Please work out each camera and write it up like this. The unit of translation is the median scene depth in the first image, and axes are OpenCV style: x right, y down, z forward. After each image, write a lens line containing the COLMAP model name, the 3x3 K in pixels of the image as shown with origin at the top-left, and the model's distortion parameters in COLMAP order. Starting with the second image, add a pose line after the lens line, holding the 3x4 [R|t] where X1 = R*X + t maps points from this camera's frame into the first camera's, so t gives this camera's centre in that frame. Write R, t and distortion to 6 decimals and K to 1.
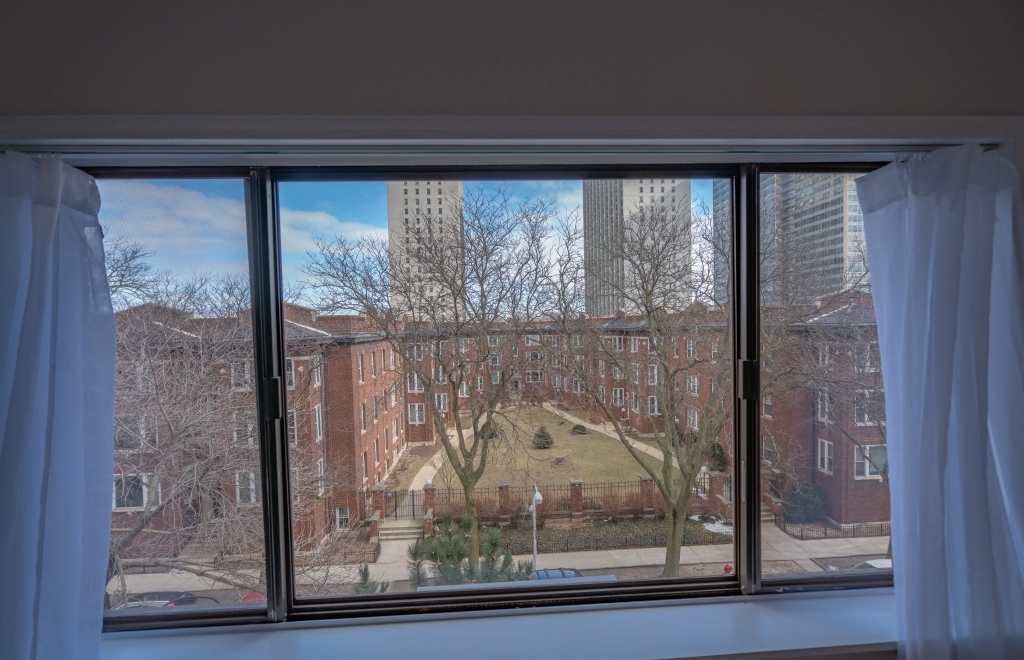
lens RADIAL K [[485.9, 0, 508.3], [0, 485.9, 347.4], [0, 0, 1]] dist [-0.002000, -0.000108]
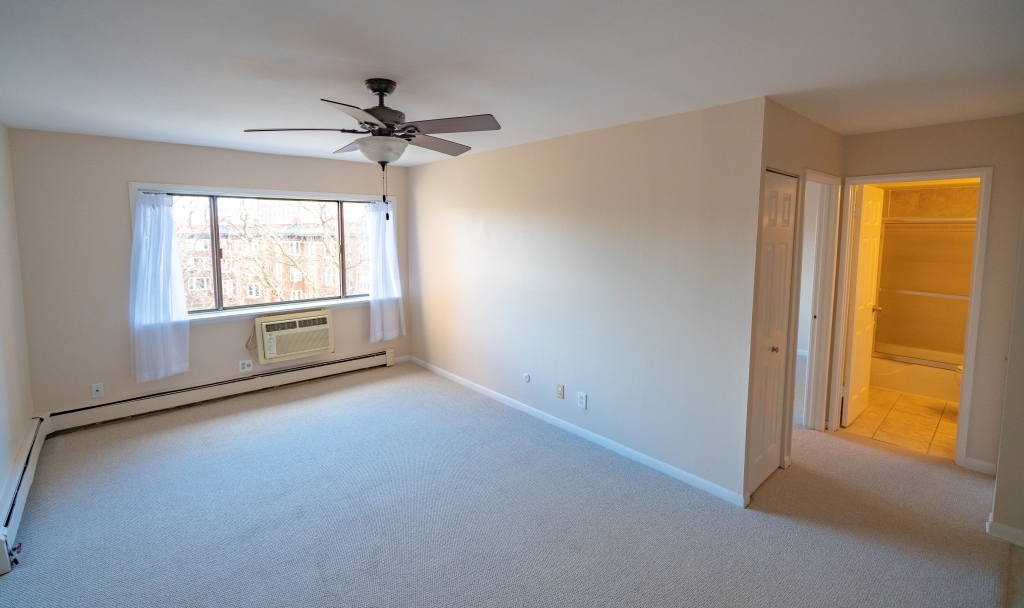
lens RADIAL K [[454.3, 0, 509.4], [0, 454.3, 271.3], [0, 0, 1]] dist [-0.000899, -0.000101]
pose [[0.786580, -0.030959, 0.616712, -0.037599], [0.005500, 0.999054, 0.043138, 0.004098], [-0.617465, -0.030540, 0.786006, -0.139328]]
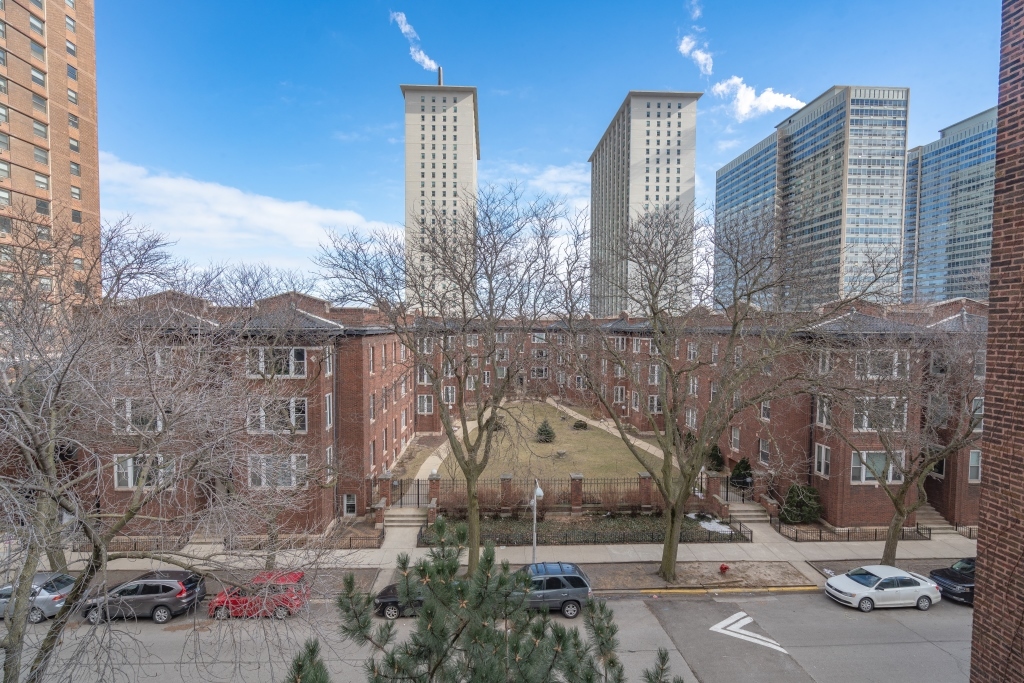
lens RADIAL K [[457.1, 0, 511.5], [0, 457.1, 346.3], [0, 0, 1]] dist [0.001289, 0.000262]
pose [[0.999480, 0.031032, -0.008753, 0.001968], [-0.030992, 0.999509, 0.004660, 0.000477], [0.008894, -0.004386, 0.999951, 0.034348]]
